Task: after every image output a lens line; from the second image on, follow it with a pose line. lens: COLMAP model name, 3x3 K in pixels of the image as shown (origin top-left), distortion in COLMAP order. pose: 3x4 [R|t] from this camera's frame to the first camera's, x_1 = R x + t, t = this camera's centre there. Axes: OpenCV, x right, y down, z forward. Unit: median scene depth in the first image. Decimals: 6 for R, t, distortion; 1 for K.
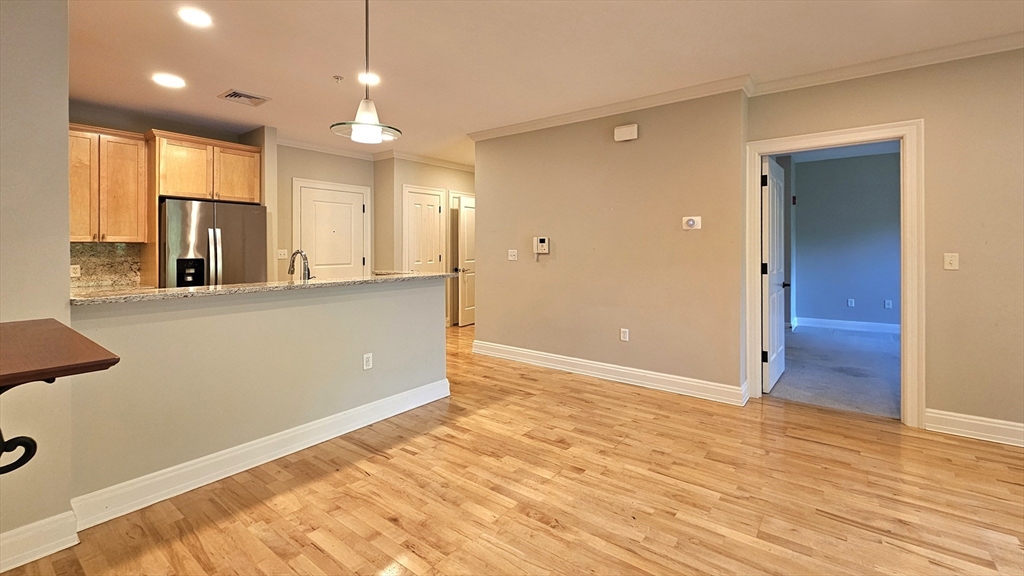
lens RADIAL K [[442.0, 0, 507.0], [0, 442.0, 250.2], [0, 0, 1]] dist [0.001205, 0.000197]
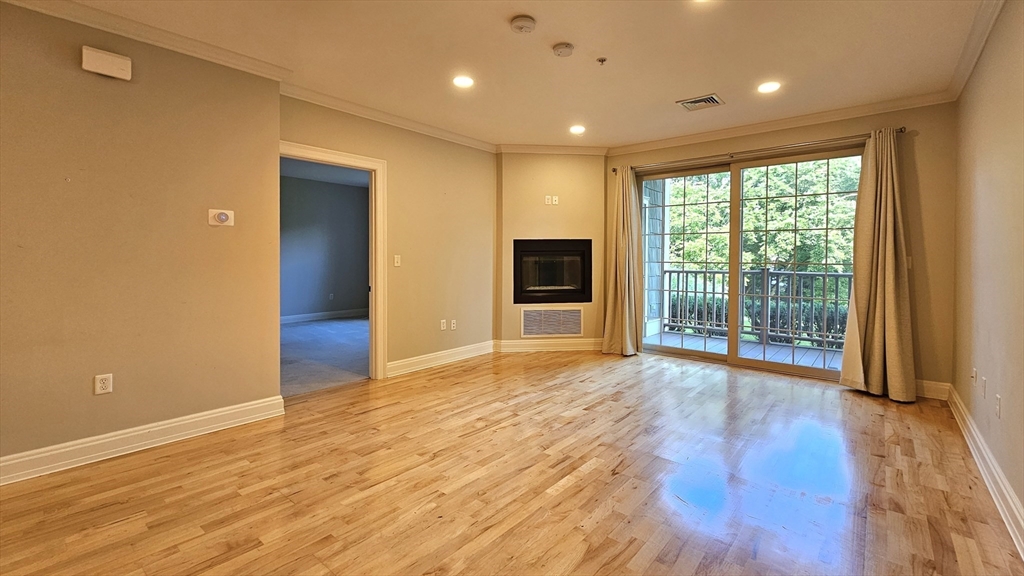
lens RADIAL K [[425.2, 0, 528.4], [0, 425.2, 260.6], [0, 0, 1]] dist [0.000266, 0.001363]
pose [[0.028167, -0.007637, 0.999574, -0.431437], [-0.008460, 0.999933, 0.007878, 0.008002], [-0.999567, -0.008678, 0.028101, 0.500635]]
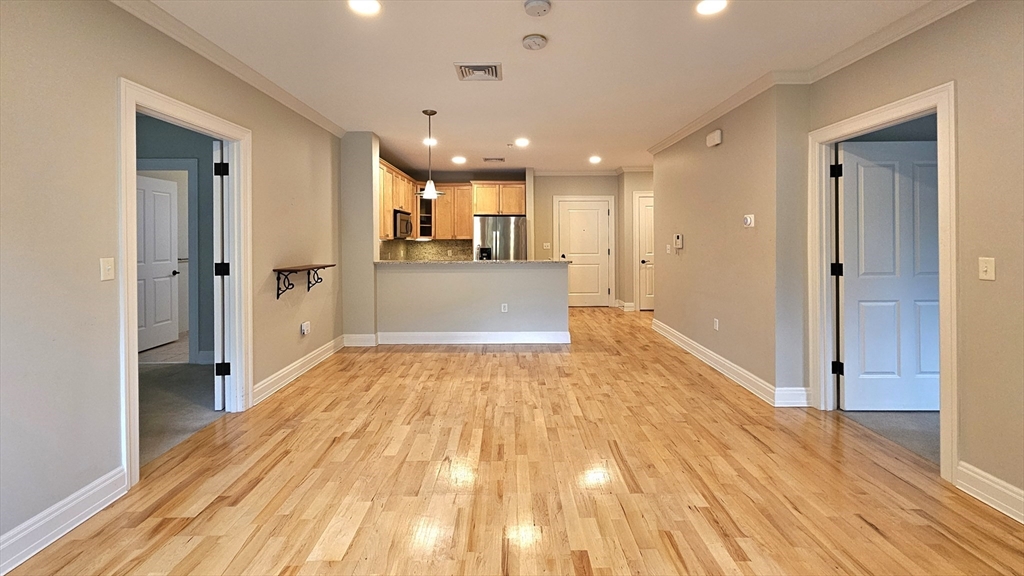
lens RADIAL K [[425.2, 0, 535.0], [0, 425.2, 242.2], [0, 0, 1]] dist [0.000266, 0.001363]
pose [[0.660346, 0.006774, -0.750931, 1.018251], [-0.004237, 0.999977, 0.005295, -0.018591], [0.750949, -0.000315, 0.660360, -0.030855]]
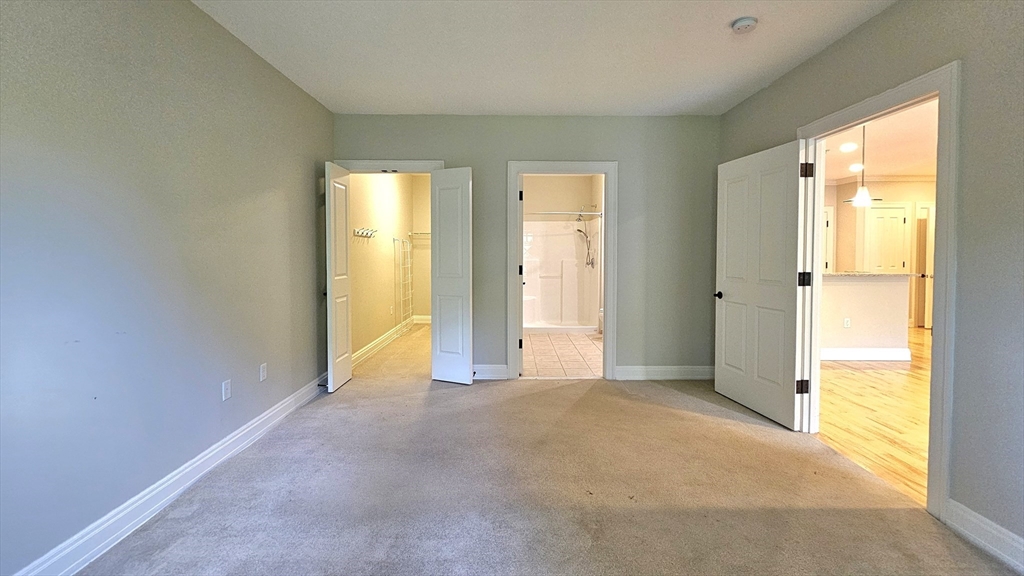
lens RADIAL K [[425.2, 0, 533.8], [0, 425.2, 259.1], [0, 0, 1]] dist [0.000266, 0.001363]
pose [[0.651215, 0.020969, -0.758604, 0.128605], [-0.012843, 0.999780, 0.016611, 0.000410], [0.758785, -0.001074, 0.651341, -0.945602]]
